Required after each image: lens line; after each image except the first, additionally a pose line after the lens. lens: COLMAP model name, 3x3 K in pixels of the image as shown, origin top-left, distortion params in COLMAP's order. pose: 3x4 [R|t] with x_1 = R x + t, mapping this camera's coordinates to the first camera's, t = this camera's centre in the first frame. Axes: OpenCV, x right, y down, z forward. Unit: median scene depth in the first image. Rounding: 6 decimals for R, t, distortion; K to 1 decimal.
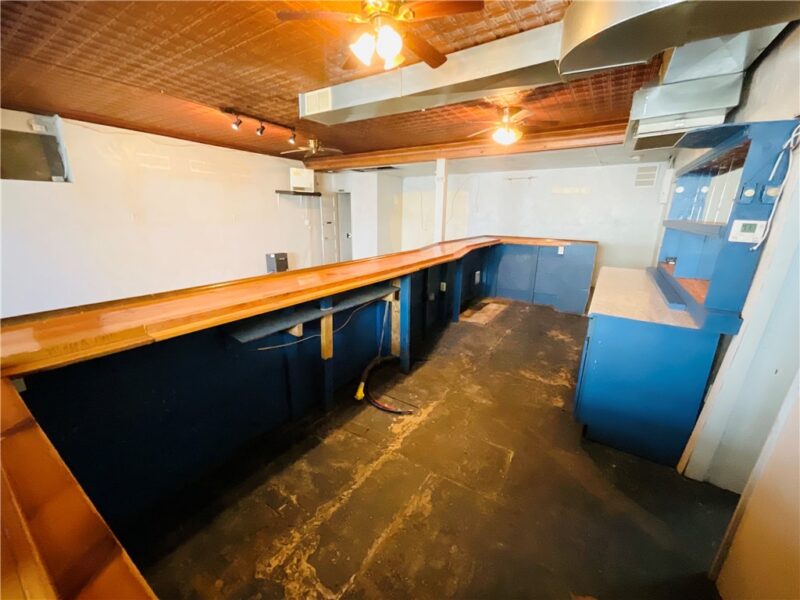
lens RADIAL K [[324.9, 0, 400.0], [0, 324.9, 300.0], [0, 0, 1]] dist [0.000725, 0.000302]
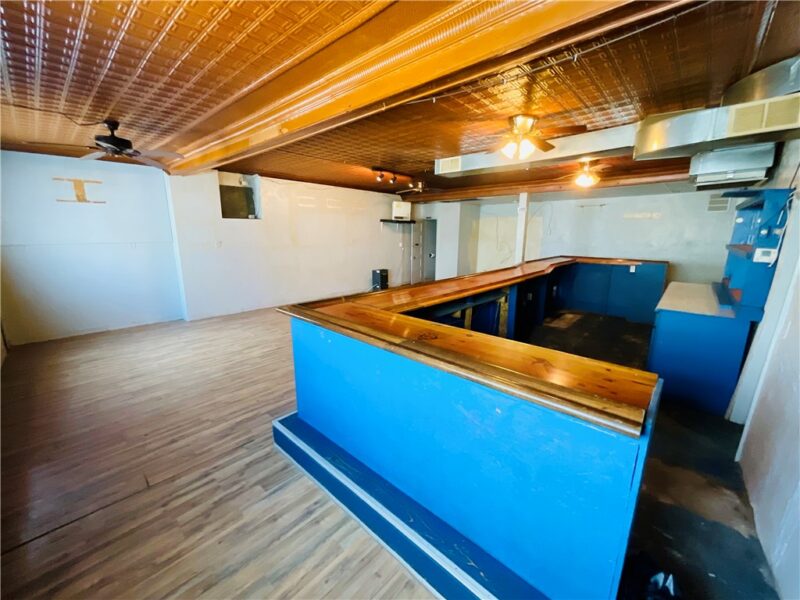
lens RADIAL K [[322.0, 0, 403.1], [0, 322.0, 302.6], [0, 0, 1]] dist [0.000384, 0.000220]
pose [[0.987832, 0.024846, -0.153528, -0.153160], [-0.032322, 0.998400, -0.046392, 0.052927], [0.152129, 0.050789, 0.987055, -0.286413]]
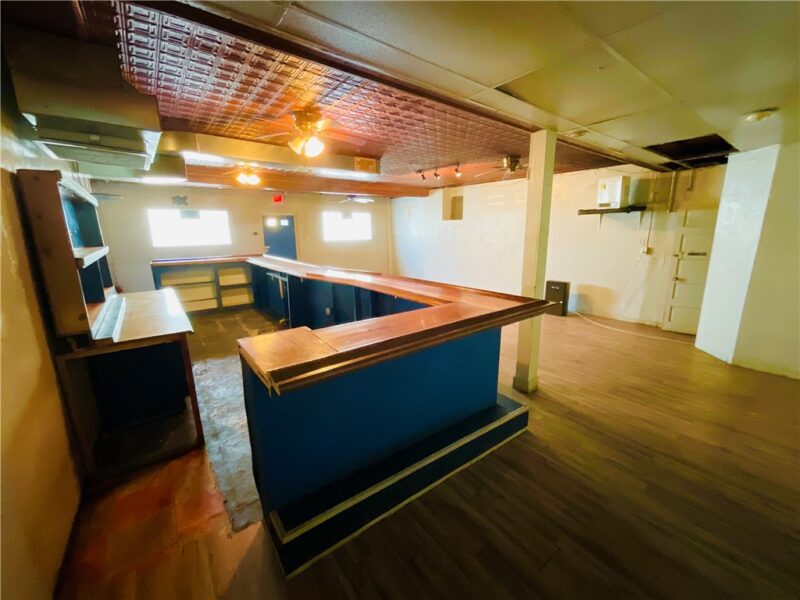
lens RADIAL K [[324.9, 0, 400.0], [0, 324.9, 300.0], [0, 0, 1]] dist [0.000725, 0.000302]
pose [[-0.326376, 0.188548, -0.926244, 0.882057], [-0.245971, 0.929204, 0.275822, -0.350373], [0.912676, 0.317851, -0.256893, 1.268653]]
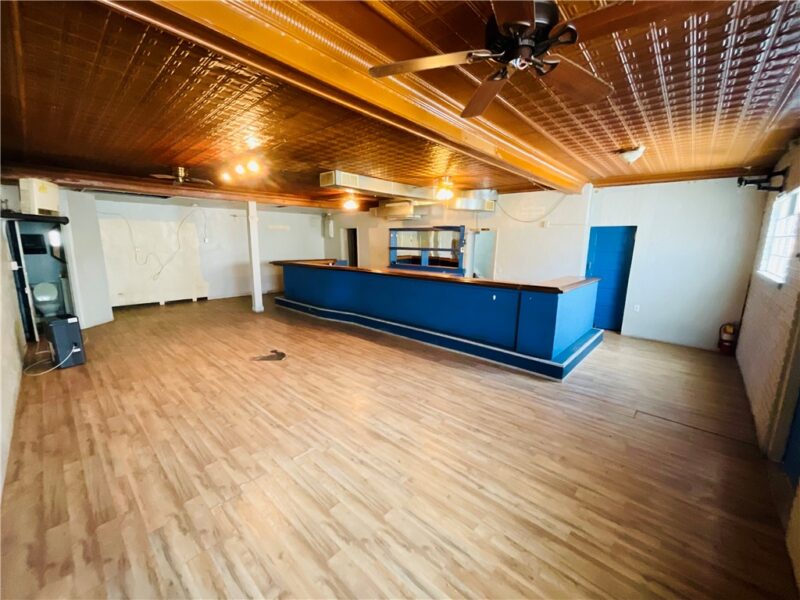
lens RADIAL K [[322.0, 0, 403.1], [0, 322.0, 302.6], [0, 0, 1]] dist [0.000384, 0.000220]
pose [[0.152764, -0.193693, 0.969096, -1.270087], [0.253580, 0.955457, 0.150993, -0.149755], [-0.955176, 0.222677, 0.195076, 0.412637]]
